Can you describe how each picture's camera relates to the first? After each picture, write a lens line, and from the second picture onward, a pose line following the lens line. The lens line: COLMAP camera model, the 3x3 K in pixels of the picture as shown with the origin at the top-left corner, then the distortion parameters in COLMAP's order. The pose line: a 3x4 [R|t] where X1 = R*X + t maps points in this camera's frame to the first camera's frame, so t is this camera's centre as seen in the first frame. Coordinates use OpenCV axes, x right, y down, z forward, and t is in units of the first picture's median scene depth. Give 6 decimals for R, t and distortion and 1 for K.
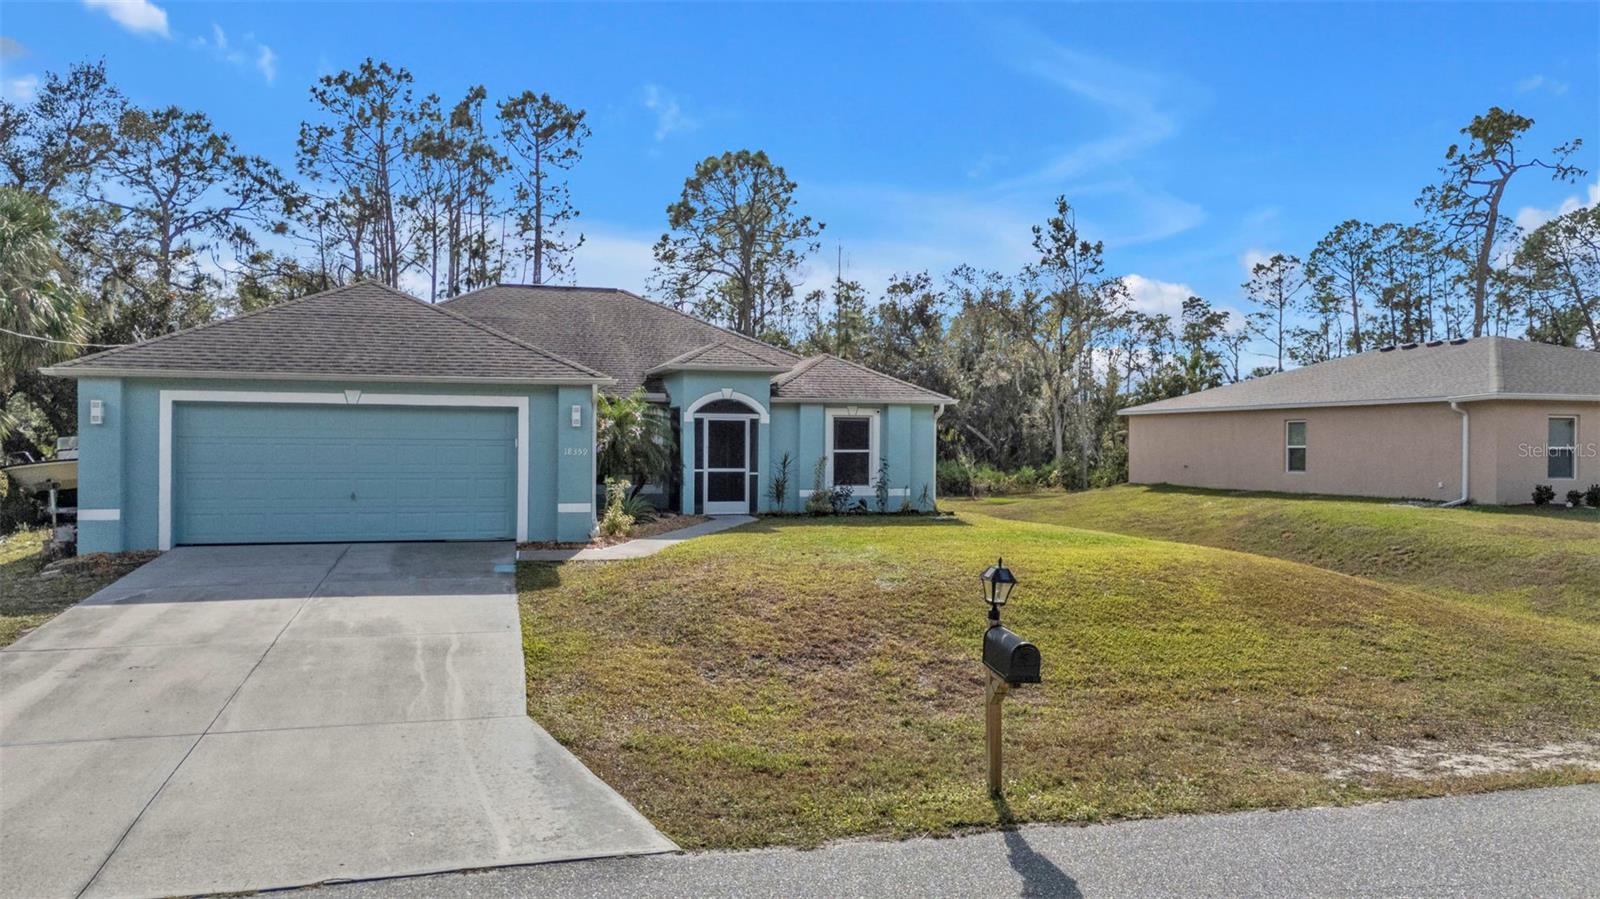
lens RADIAL K [[1161.7, 0, 810.5], [0, 1161.7, 451.1], [0, 0, 1]] dist [0.110472, -0.144634]
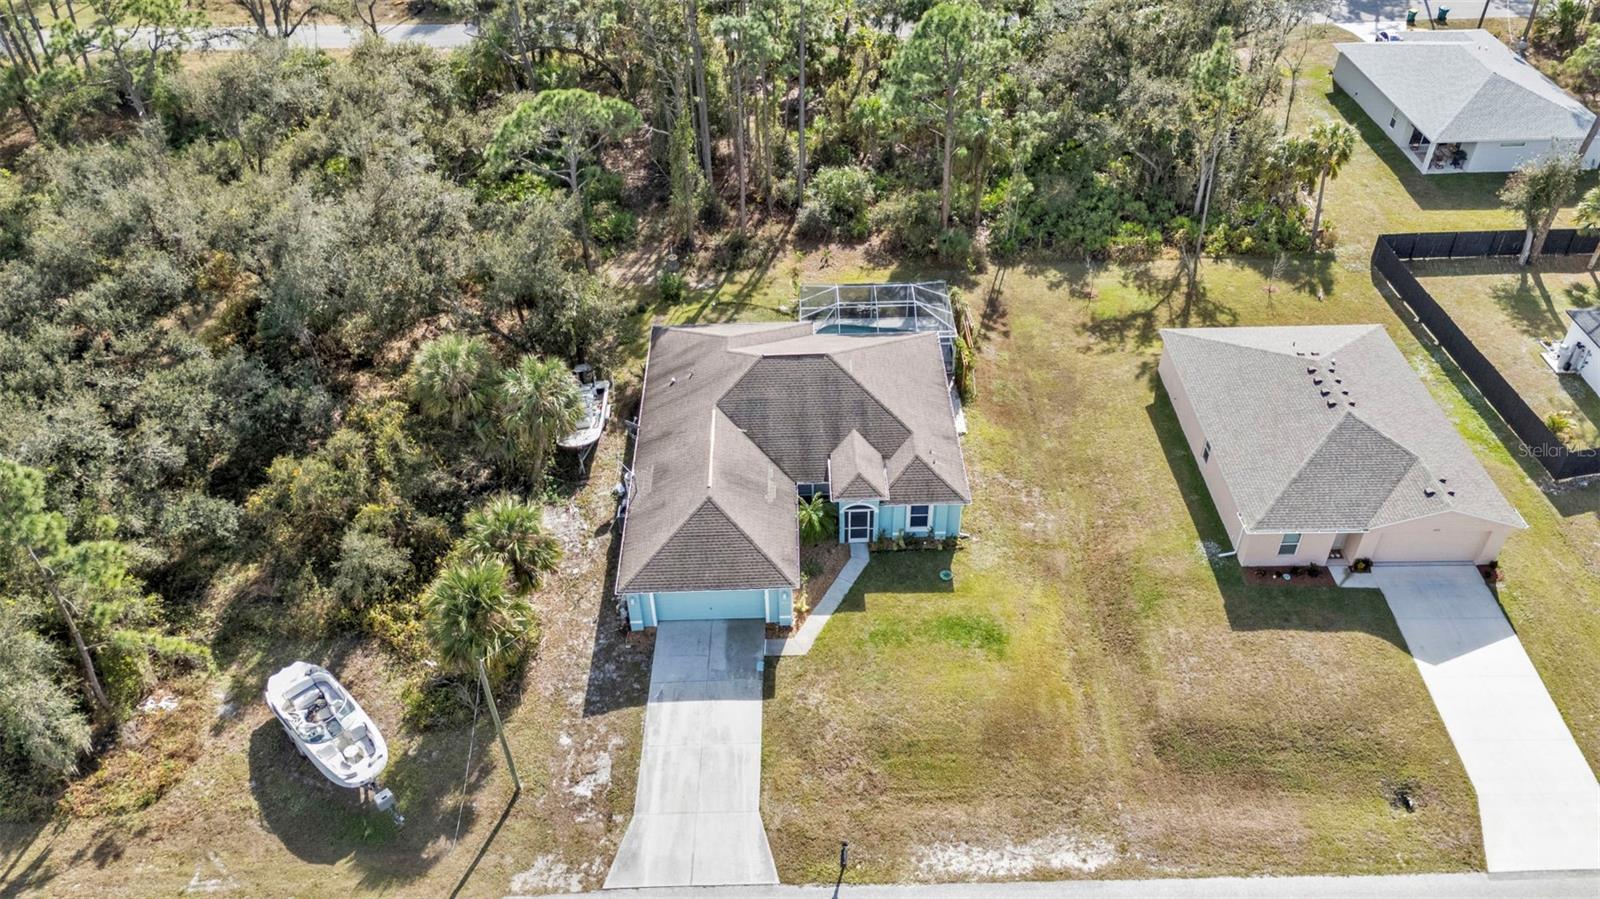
lens RADIAL K [[1157.3, 0, 796.1], [0, 1157.3, 447.6], [0, 0, 1]] dist [0.069793, -0.064116]
pose [[0.963695, 0.146594, -0.223165, 0.278087], [0.027520, 0.776820, 0.629121, -1.464889], [0.265584, -0.612422, 0.744583, -0.584599]]
